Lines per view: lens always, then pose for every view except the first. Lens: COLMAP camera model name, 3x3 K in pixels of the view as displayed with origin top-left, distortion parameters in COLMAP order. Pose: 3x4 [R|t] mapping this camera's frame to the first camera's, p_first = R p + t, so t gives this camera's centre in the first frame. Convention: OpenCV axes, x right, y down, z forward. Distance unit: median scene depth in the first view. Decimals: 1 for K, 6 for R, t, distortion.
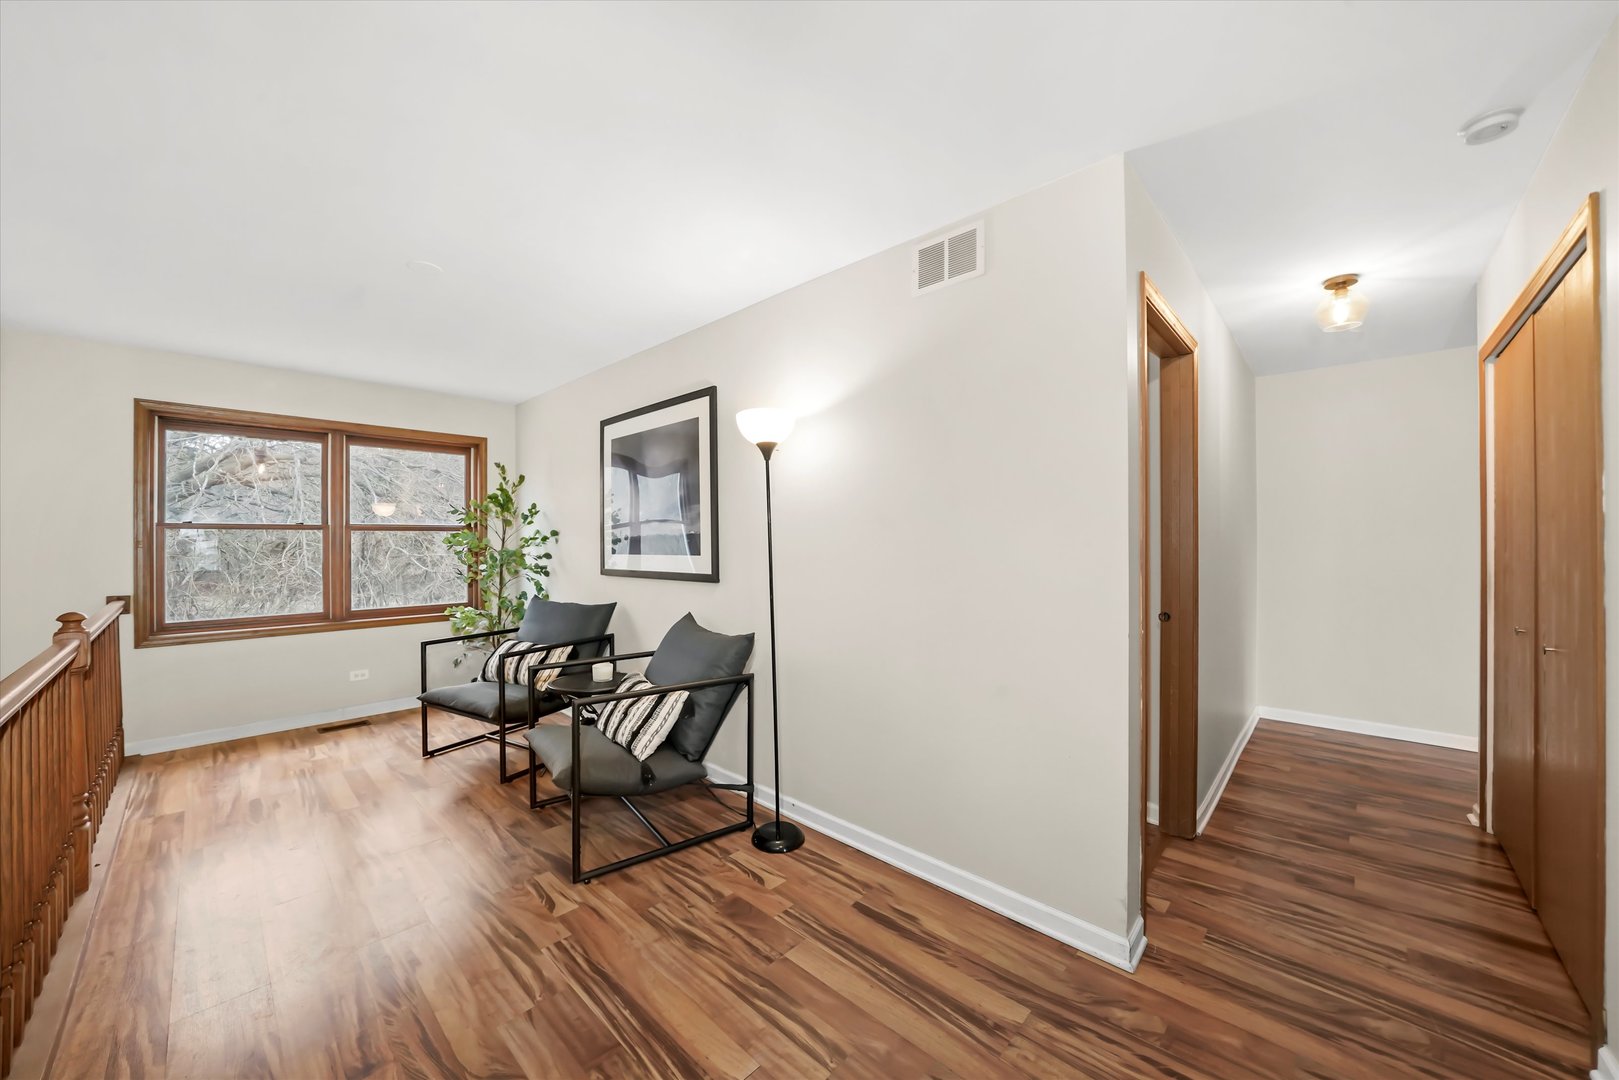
lens RADIAL K [[590.4, 0, 809.5], [0, 590.4, 540.0], [0, 0, 1]] dist [-0.015262, -0.000336]
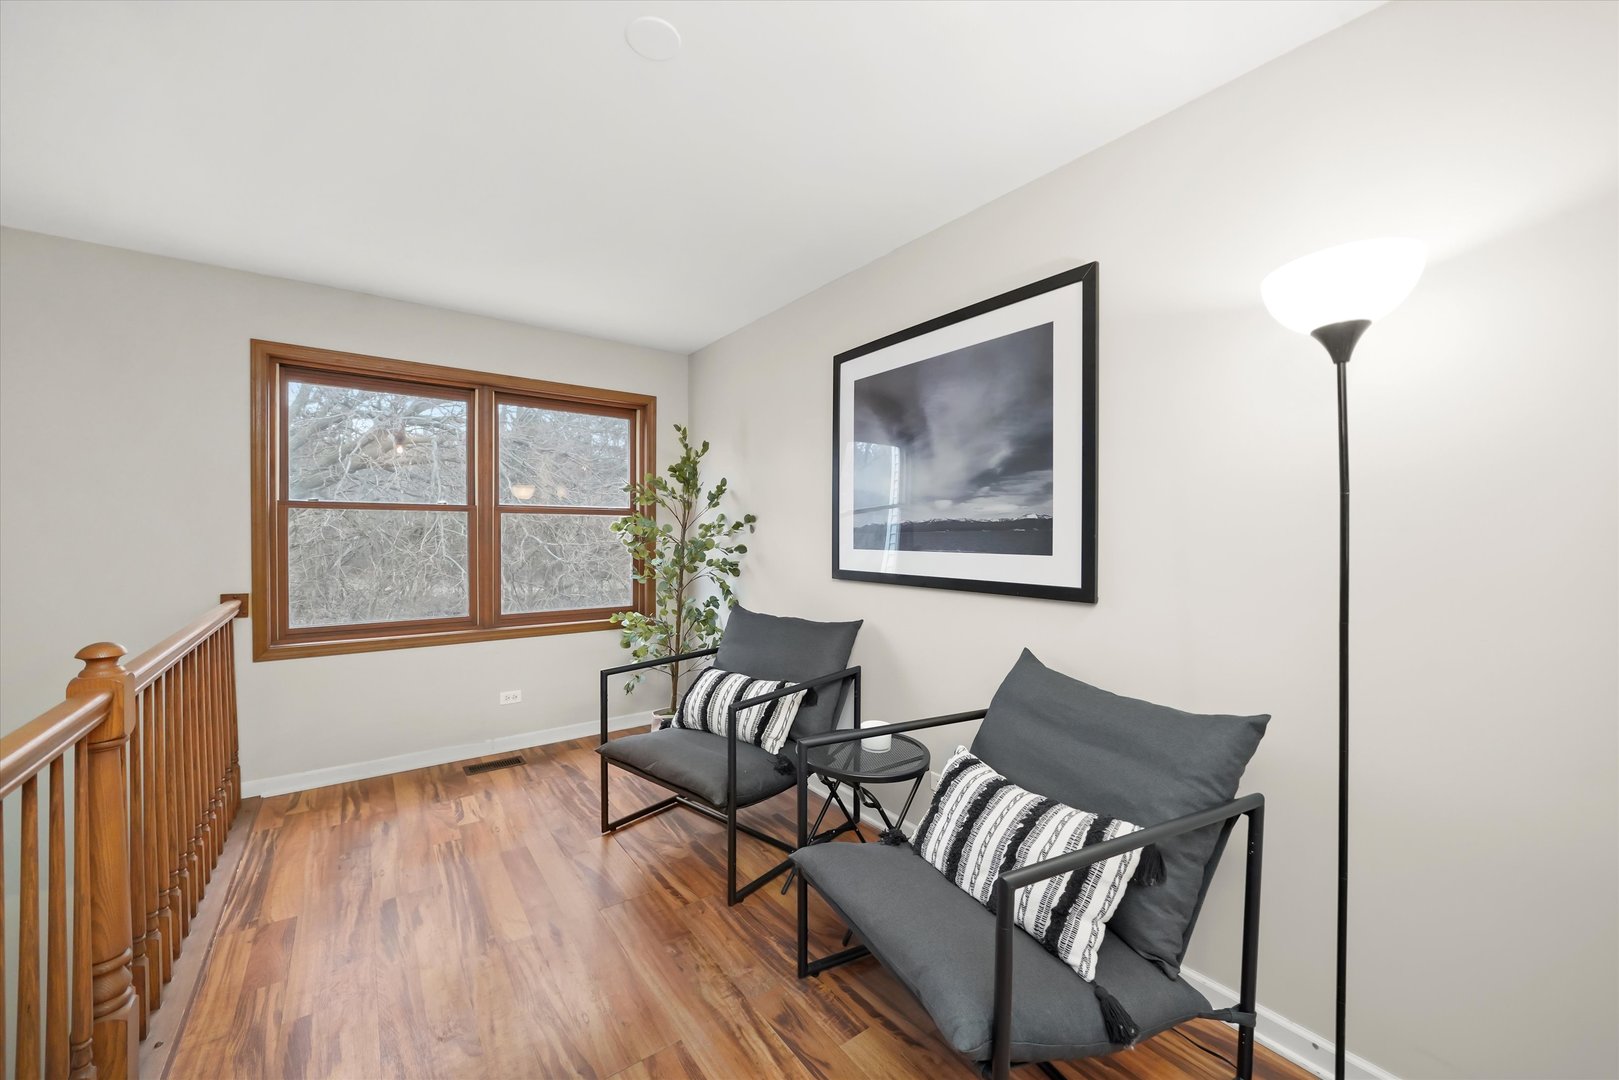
lens RADIAL K [[612.1, 0, 809.5], [0, 612.1, 540.0], [0, 0, 1]] dist [-0.012155, 0.000160]
pose [[0.986378, 0.012894, -0.163990, -0.292638], [-0.010417, 0.999818, 0.015954, 0.003225], [0.164166, -0.014029, 0.986333, 0.315242]]
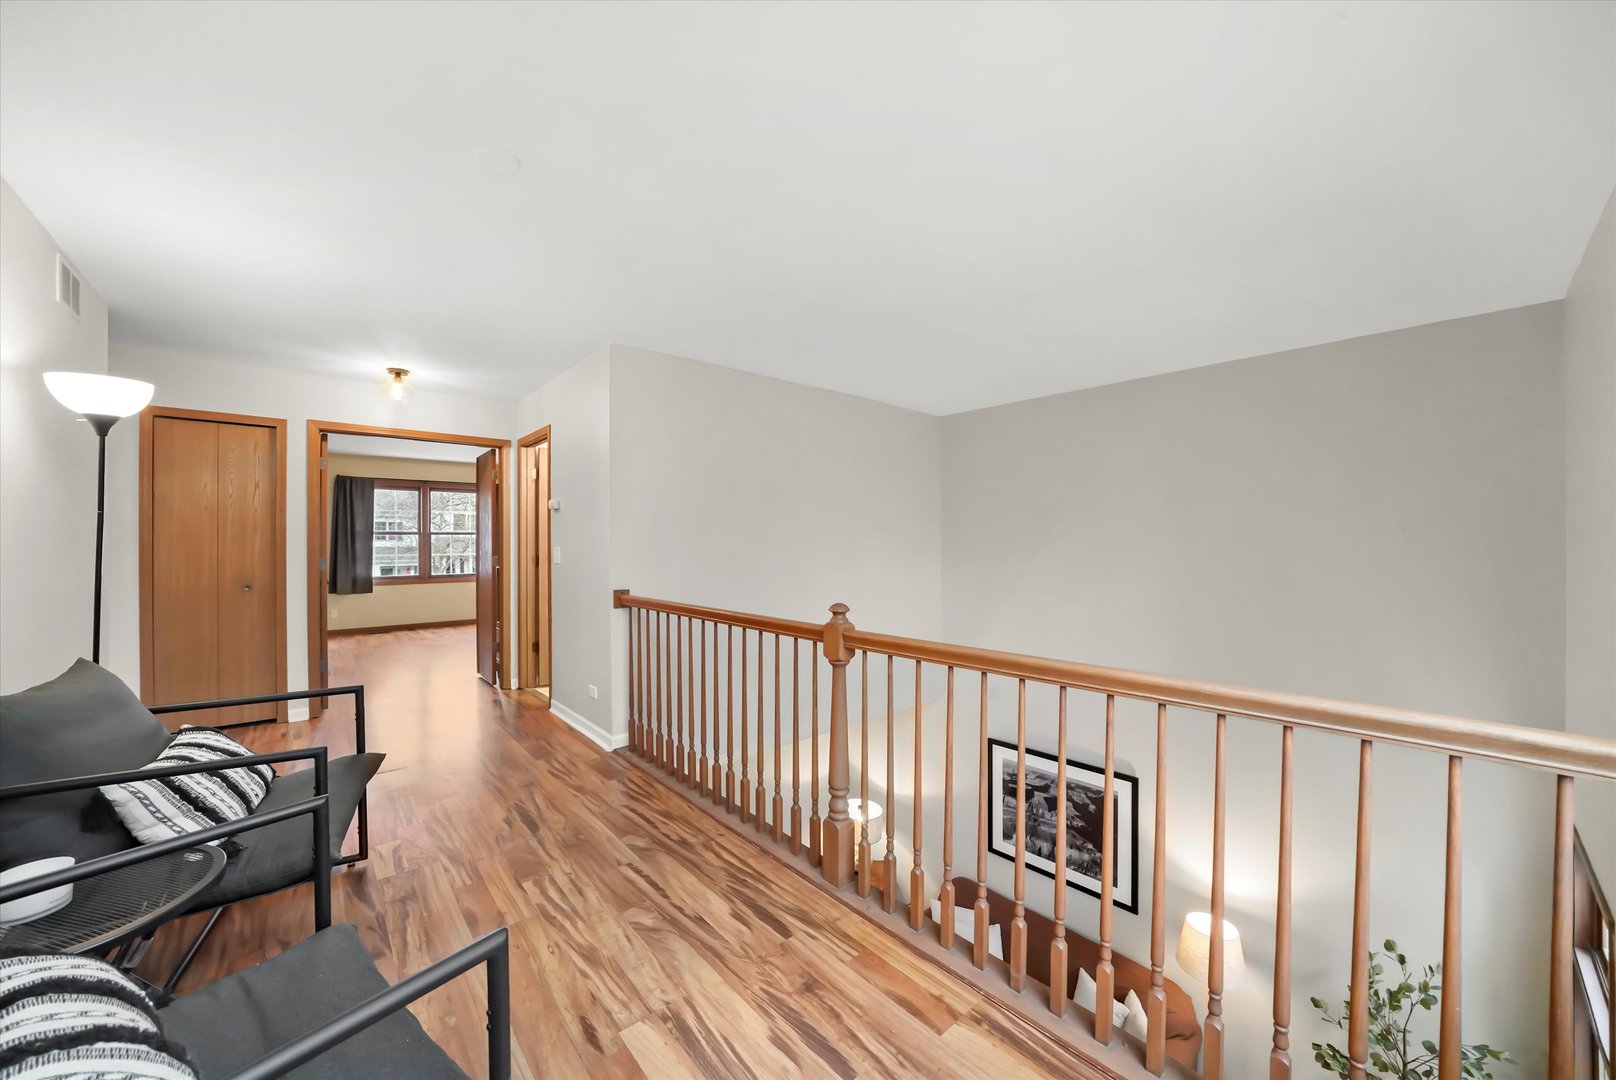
lens RADIAL K [[608.3, 0, 808.0], [0, 608.3, 540.0], [0, 0, 1]] dist [-0.000104, 0.000000]
pose [[-0.995437, 0.005454, 0.095264, -0.799436], [0.005301, 0.999984, -0.001867, 0.012230], [-0.095272, -0.001353, -0.995450, 1.229080]]
